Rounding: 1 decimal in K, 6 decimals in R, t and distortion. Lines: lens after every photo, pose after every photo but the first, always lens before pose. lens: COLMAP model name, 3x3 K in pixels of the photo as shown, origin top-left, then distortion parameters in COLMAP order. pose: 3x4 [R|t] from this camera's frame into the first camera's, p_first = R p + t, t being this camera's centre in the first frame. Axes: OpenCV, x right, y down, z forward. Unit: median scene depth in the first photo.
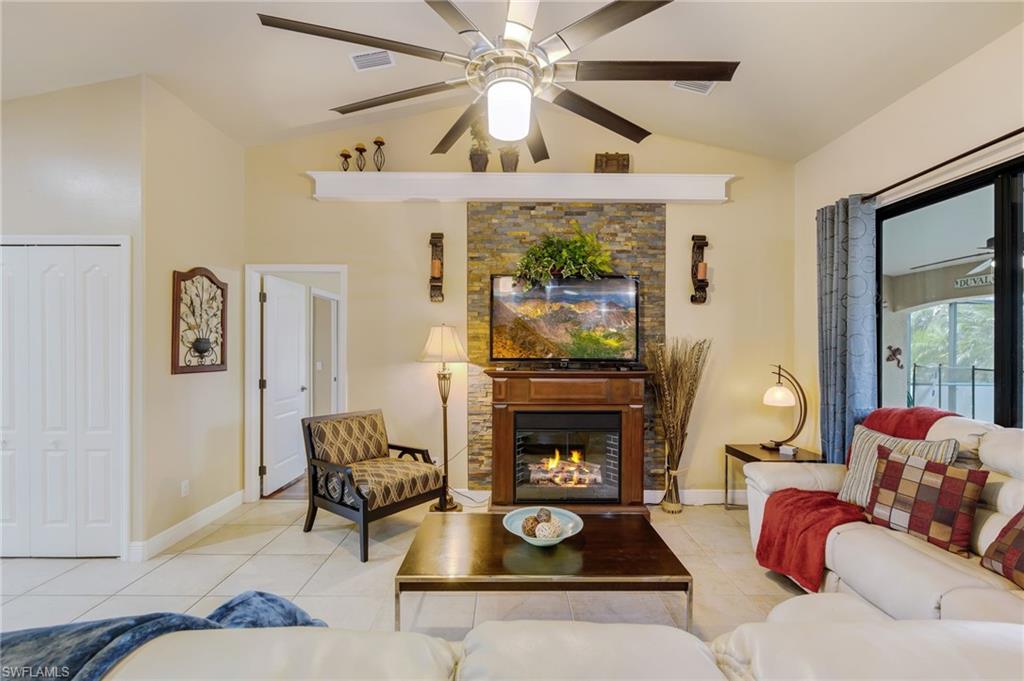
lens RADIAL K [[462.6, 0, 511.6], [0, 462.6, 347.1], [0, 0, 1]] dist [0.000650, -0.000123]
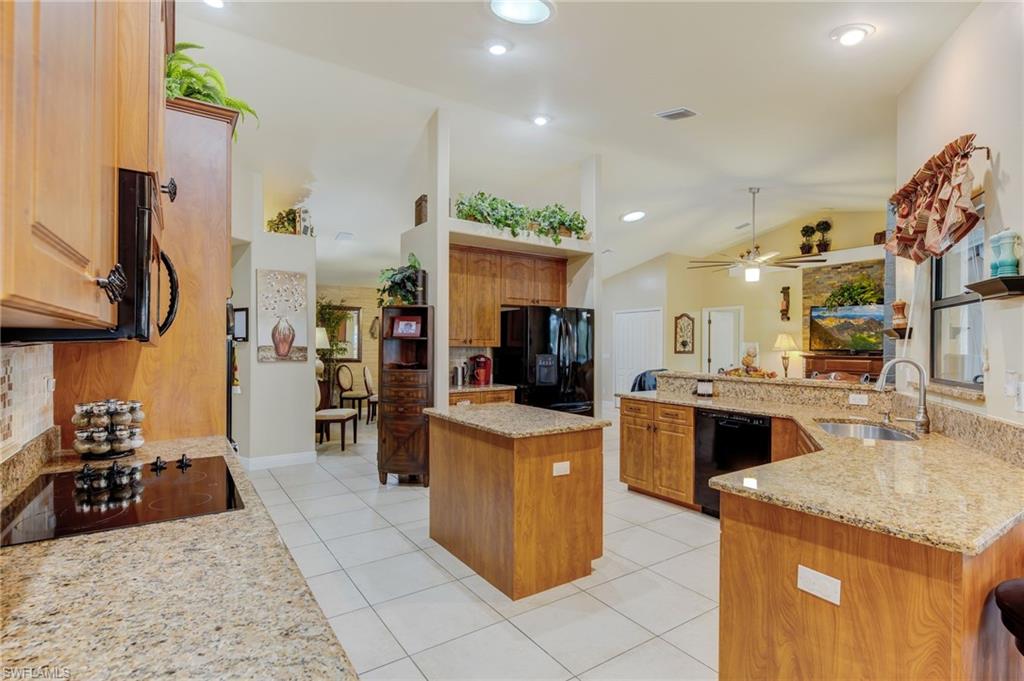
lens RADIAL K [[480.6, 0, 512.8], [0, 480.6, 345.8], [0, 0, 1]] dist [-0.000546, 0.000023]
pose [[0.550071, -0.002752, -0.835113, 0.974681], [0.000417, 0.999995, -0.003021, 0.016686], [0.835118, 0.001313, 0.550070, -1.194583]]
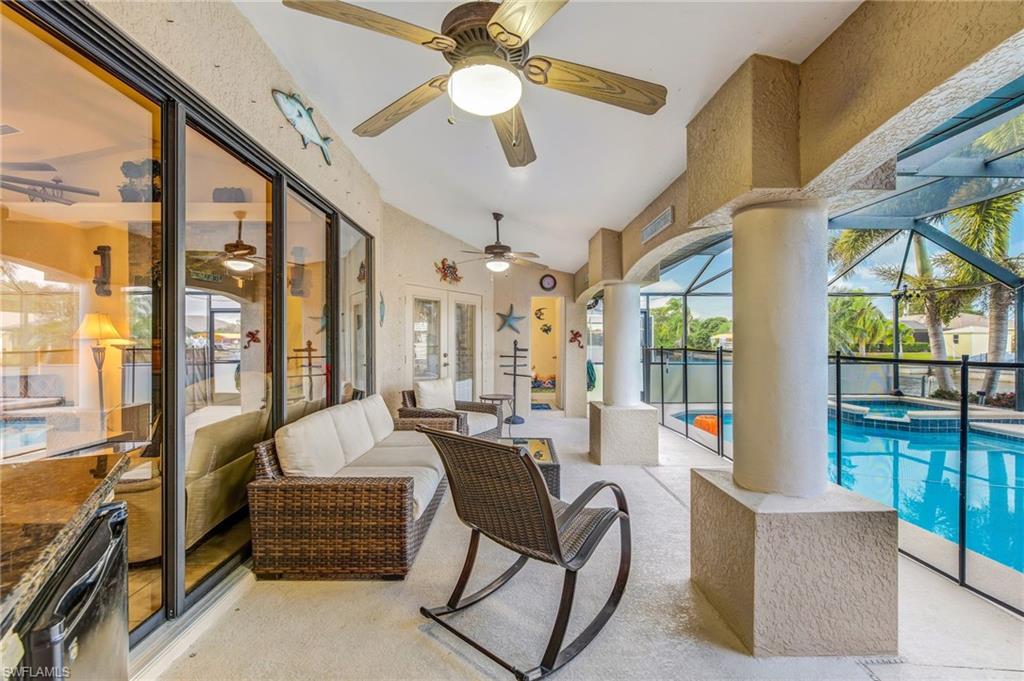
lens RADIAL K [[449.9, 0, 514.5], [0, 449.9, 343.5], [0, 0, 1]] dist [0.002904, 0.000019]
pose [[0.999609, -0.005948, 0.027309, 1.070851], [0.005838, 0.999975, 0.004098, 0.047701], [-0.027333, -0.003937, 0.999619, -0.390489]]
